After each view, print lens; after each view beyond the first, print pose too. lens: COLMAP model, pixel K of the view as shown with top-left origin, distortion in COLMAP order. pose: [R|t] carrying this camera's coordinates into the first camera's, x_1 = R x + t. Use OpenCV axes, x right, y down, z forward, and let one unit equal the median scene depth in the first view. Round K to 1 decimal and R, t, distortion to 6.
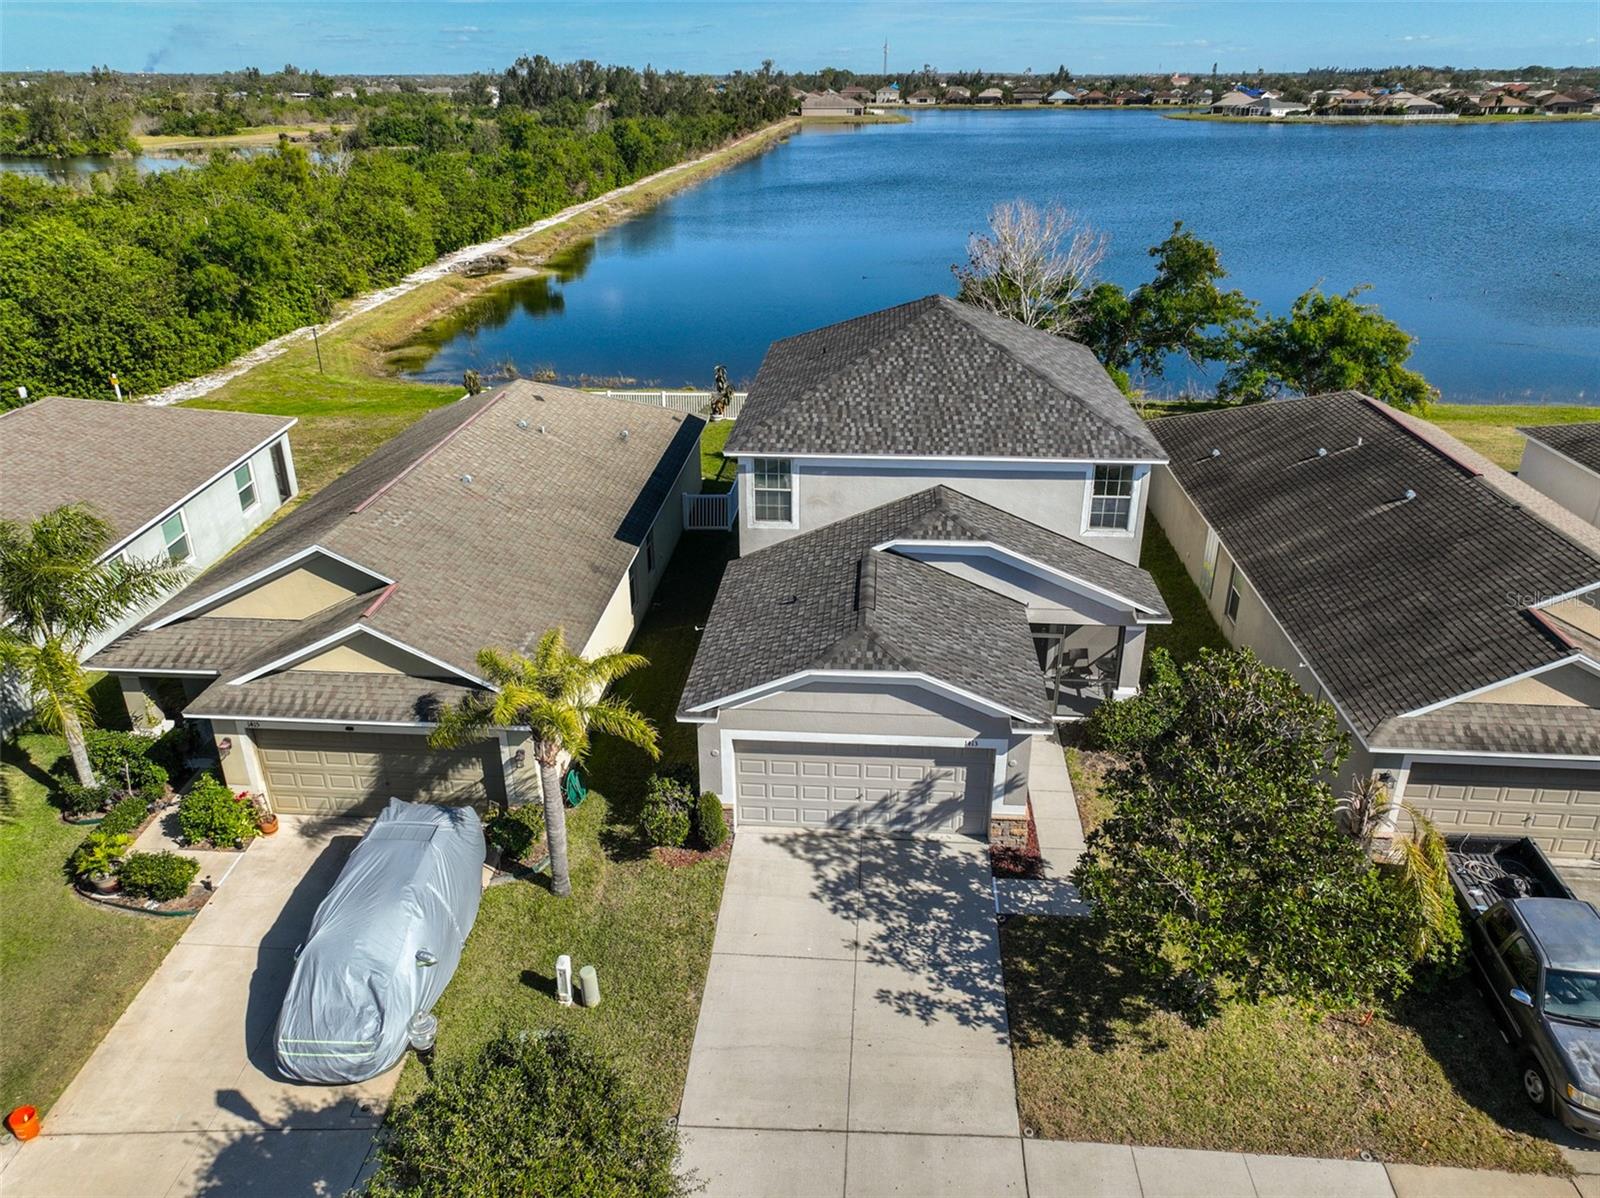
lens RADIAL K [[1116.0, 0, 803.9], [0, 1116.0, 595.8], [0, 0, 1]] dist [0.000087, 0.017701]
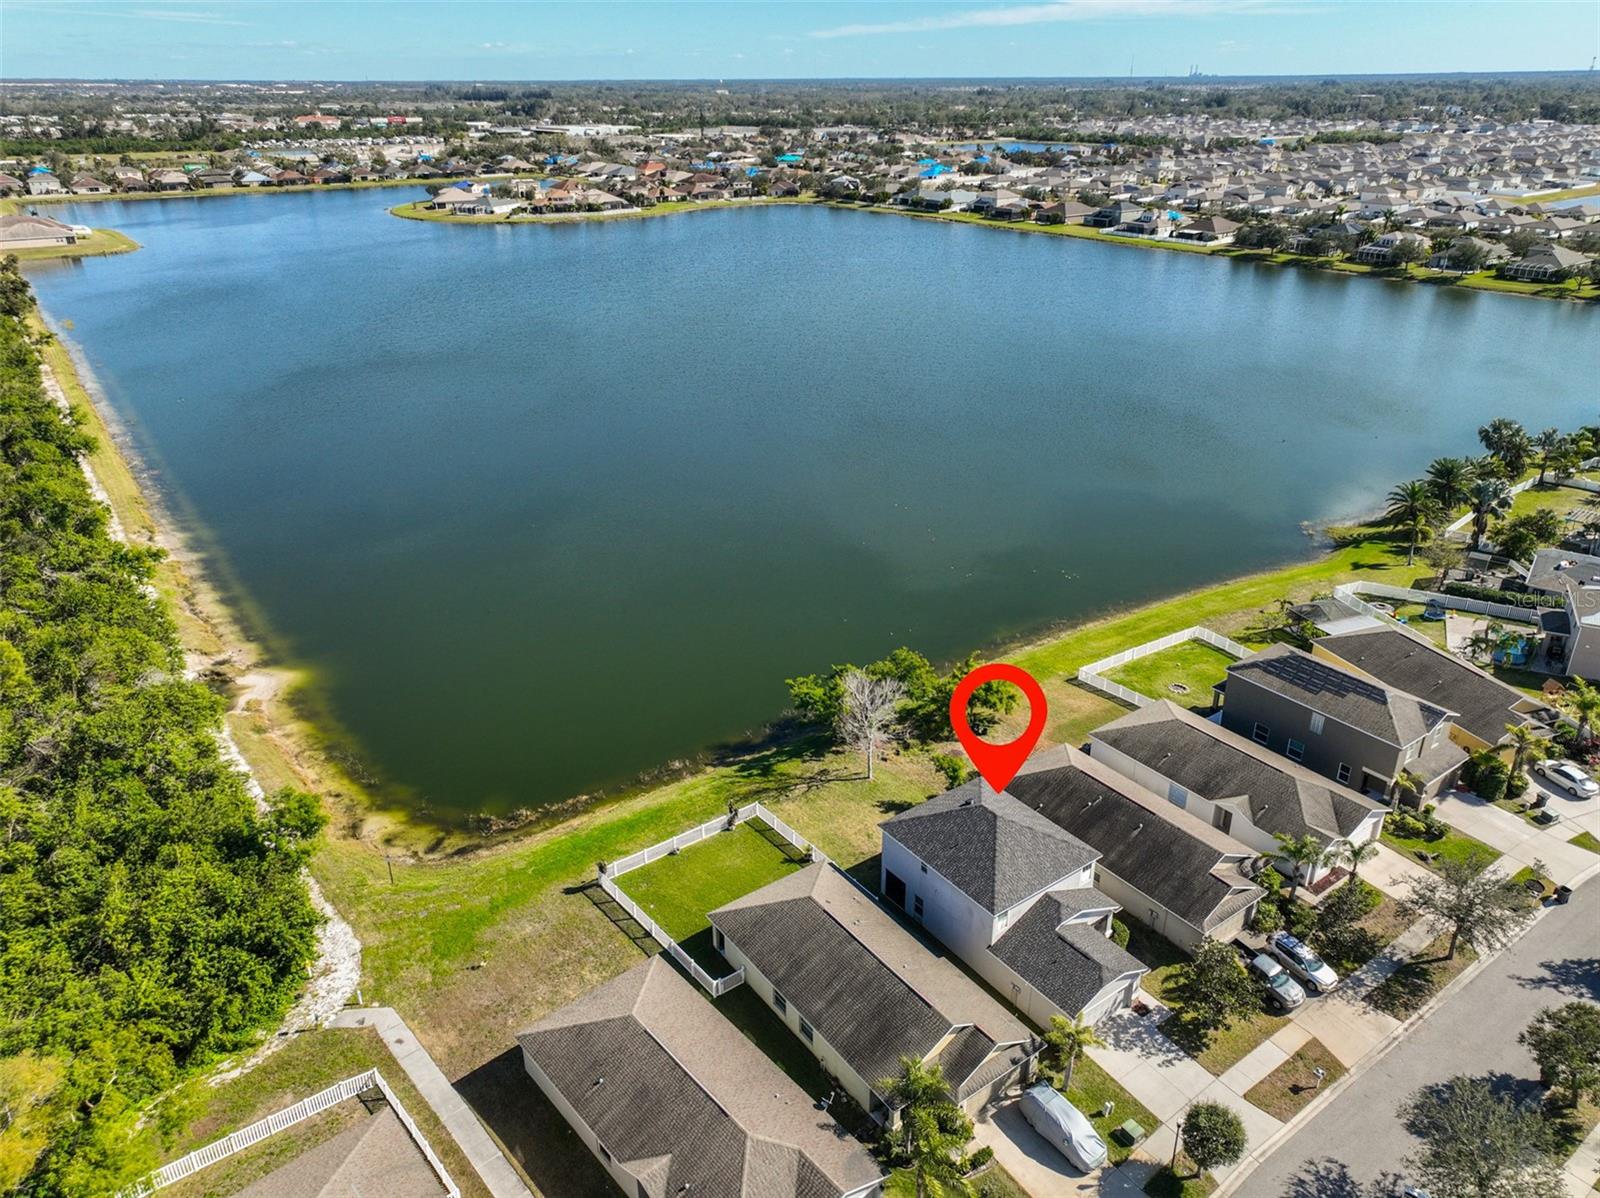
lens RADIAL K [[1116.0, 0, 803.9], [0, 1116.0, 595.8], [0, 0, 1]] dist [0.000087, 0.017701]
pose [[0.765885, -0.274701, 0.581342, -0.110668], [0.276135, 0.957042, 0.088438, -0.076811], [-0.580663, 0.092796, 0.808839, -0.061631]]
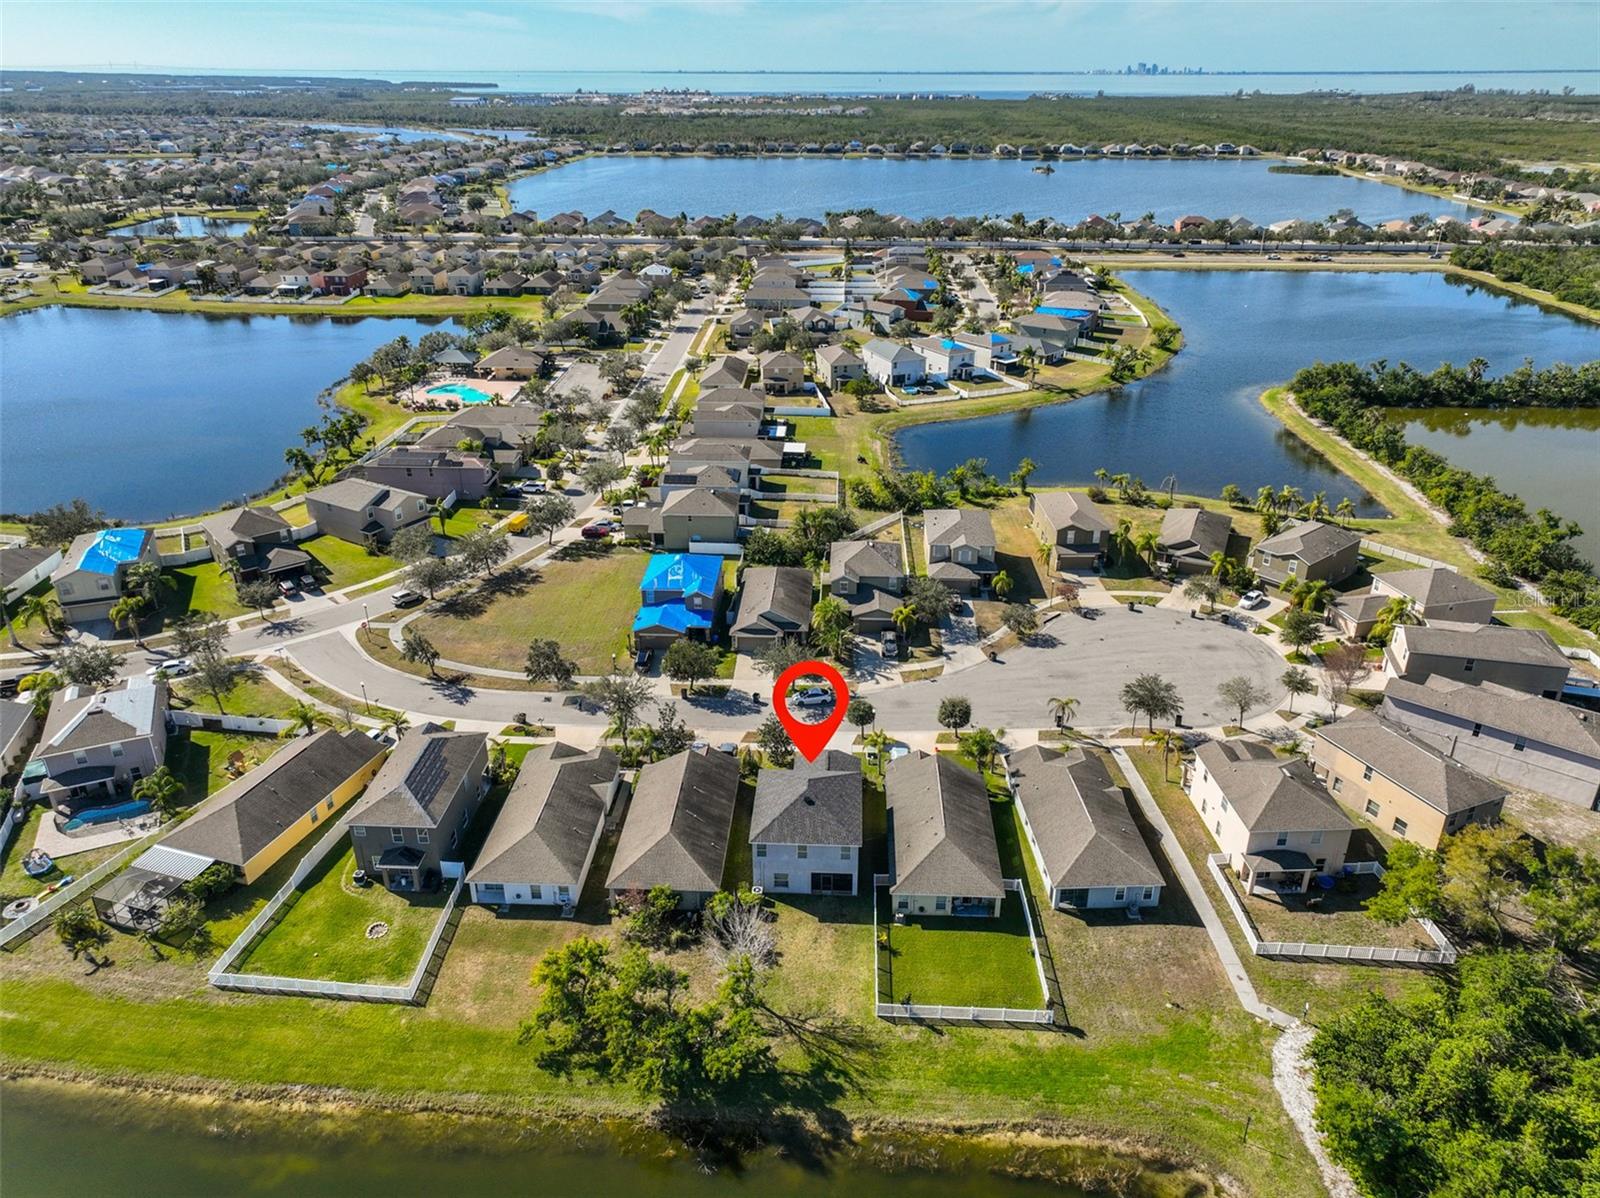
lens RADIAL K [[1116.0, 0, 803.9], [0, 1116.0, 595.8], [0, 0, 1]] dist [0.000087, 0.017701]
pose [[-0.999676, 0.010208, -0.023302, 0.014565], [-0.011206, 0.645635, 0.763564, -0.237086], [0.022840, 0.763578, -0.645311, 0.199360]]
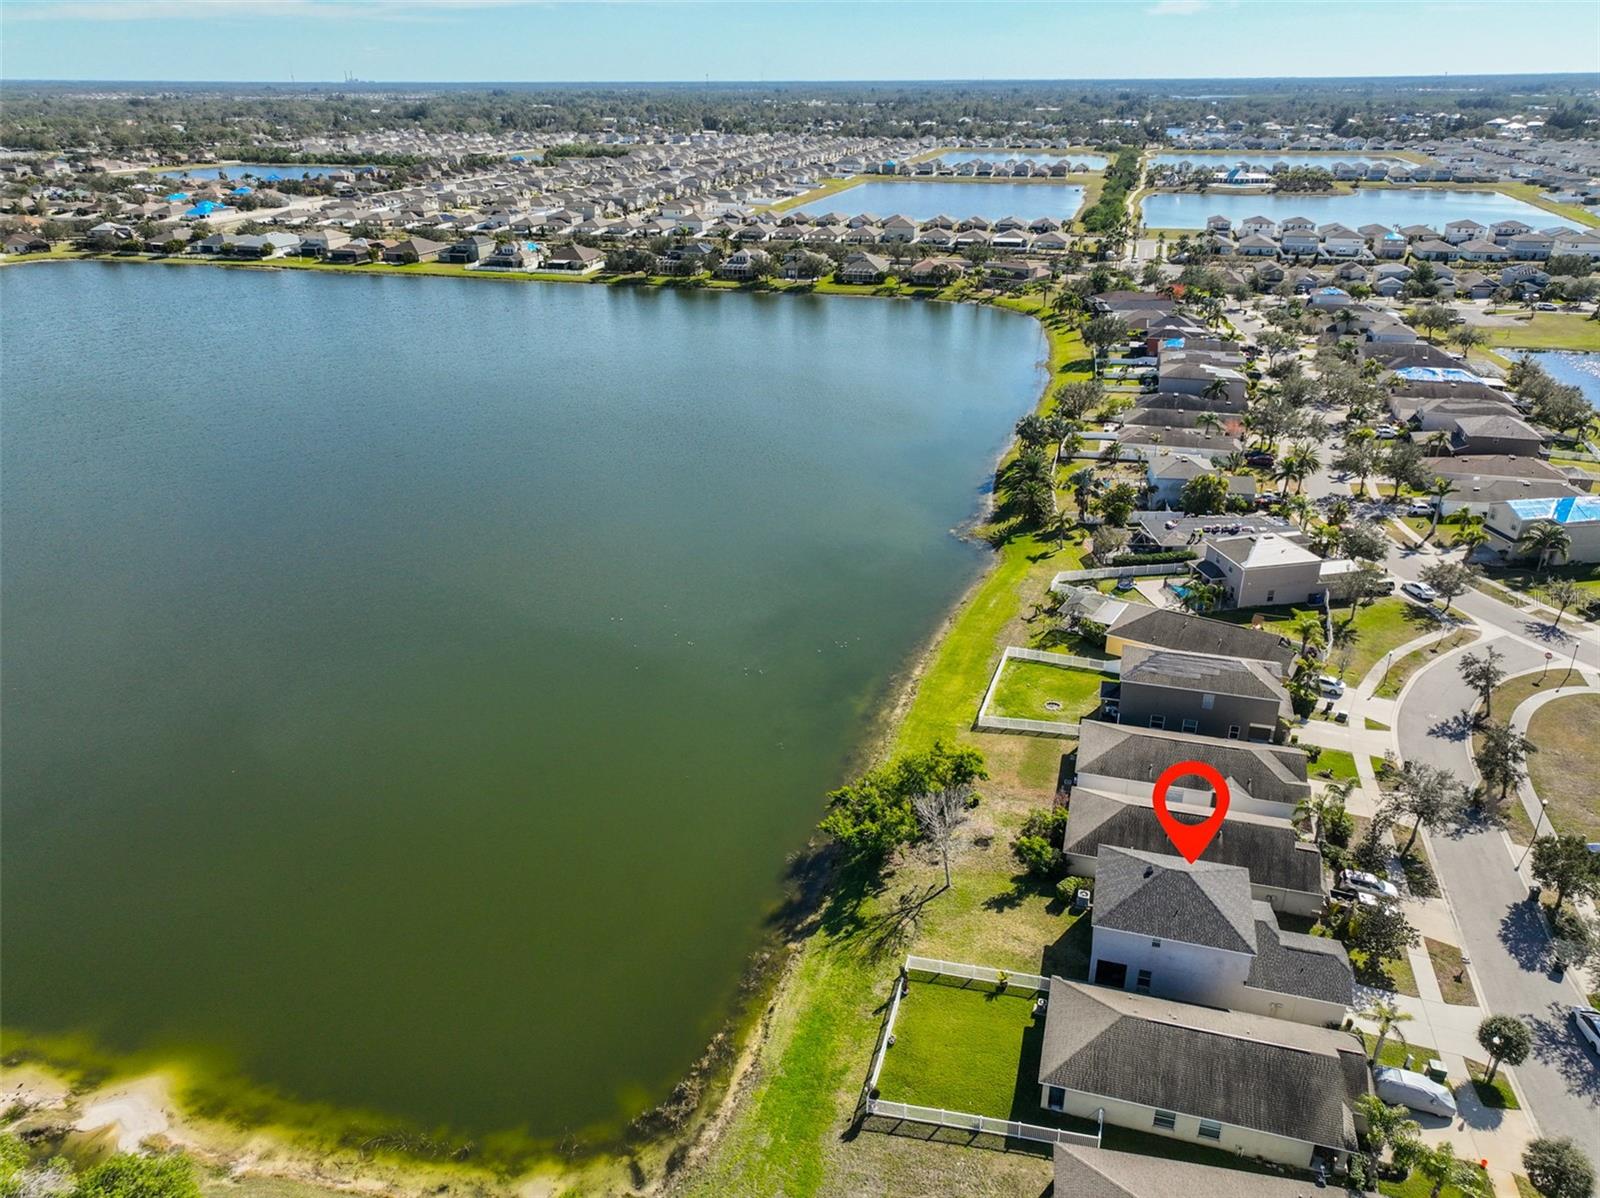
lens RADIAL K [[1088.4, 0, 812.2], [0, 1088.4, 657.0], [0, 0, 1]] dist [-0.007028, 0.018667]
pose [[0.205915, -0.458914, 0.864290, -0.158341], [0.414412, 0.841003, 0.347816, -0.148195], [-0.886488, 0.286552, 0.363354, 0.046788]]
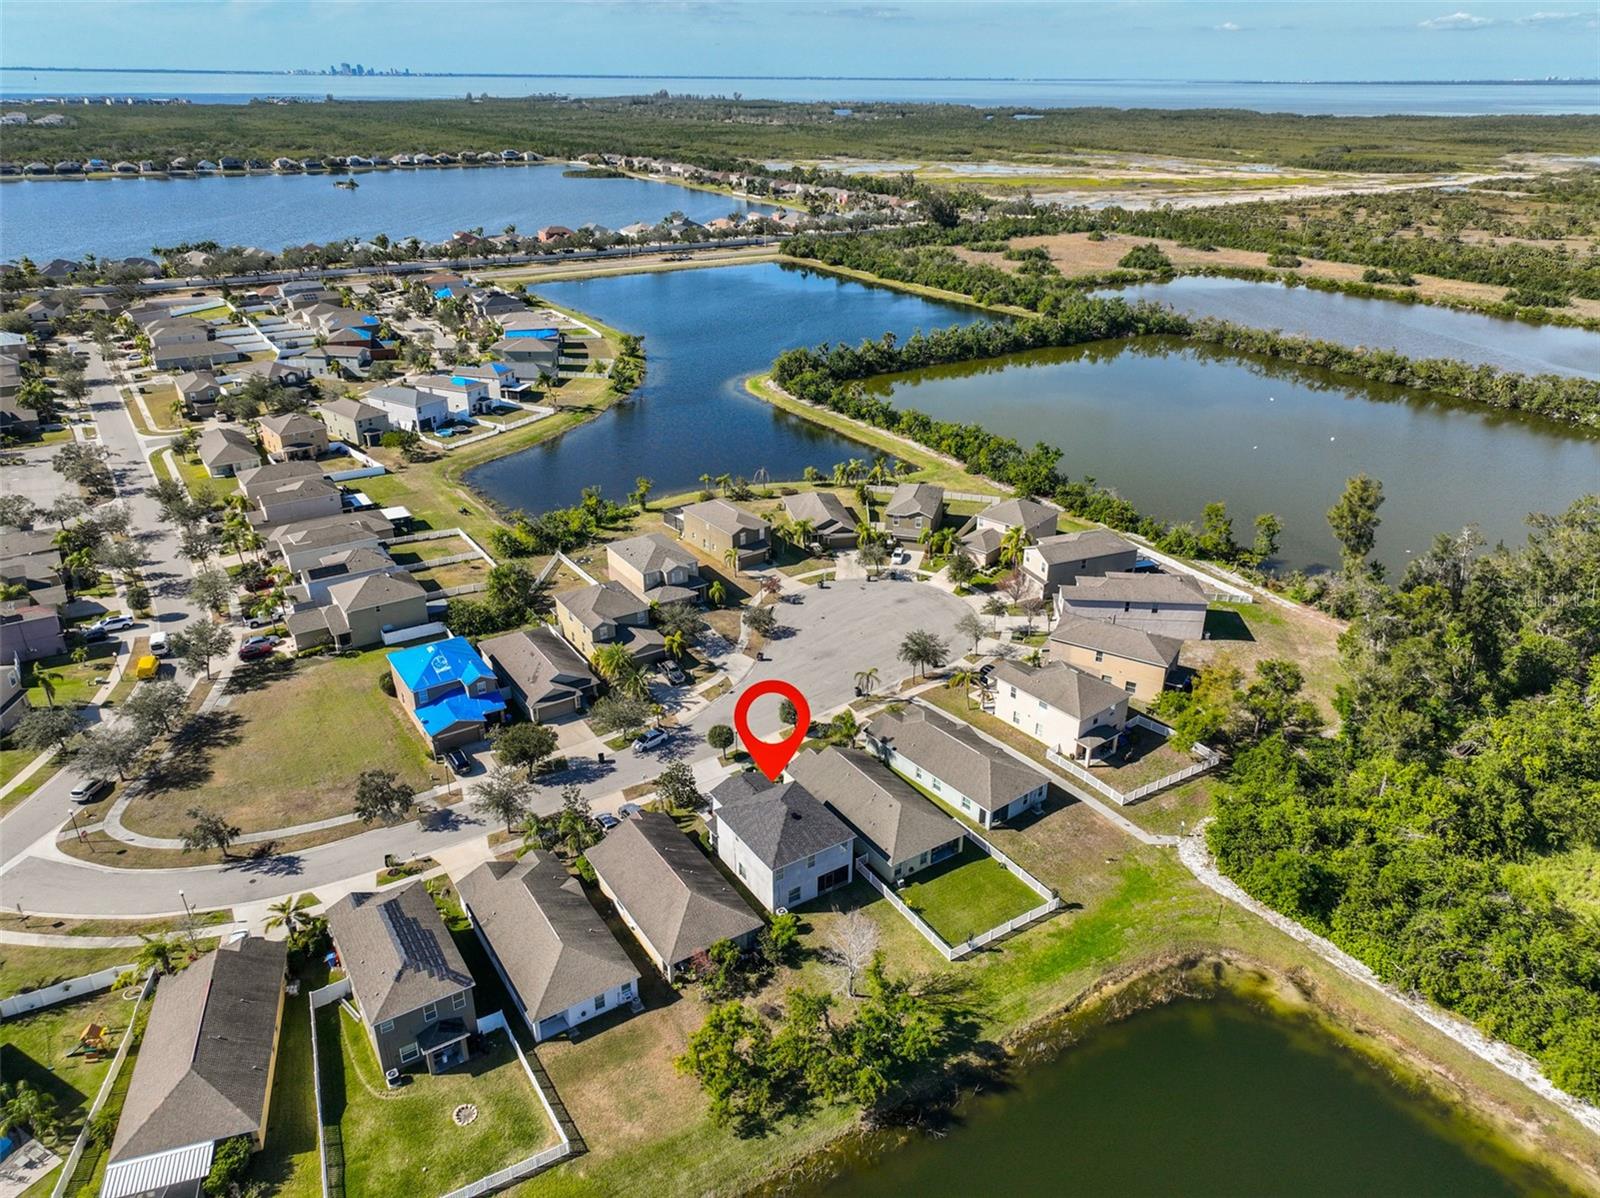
lens RADIAL K [[1116.0, 0, 803.9], [0, 1116.0, 595.8], [0, 0, 1]] dist [0.000087, 0.017701]
pose [[-0.797880, 0.251167, -0.547999, 0.140647], [-0.255733, 0.682177, 0.685008, -0.241027], [0.545883, 0.686695, -0.480064, 0.168780]]
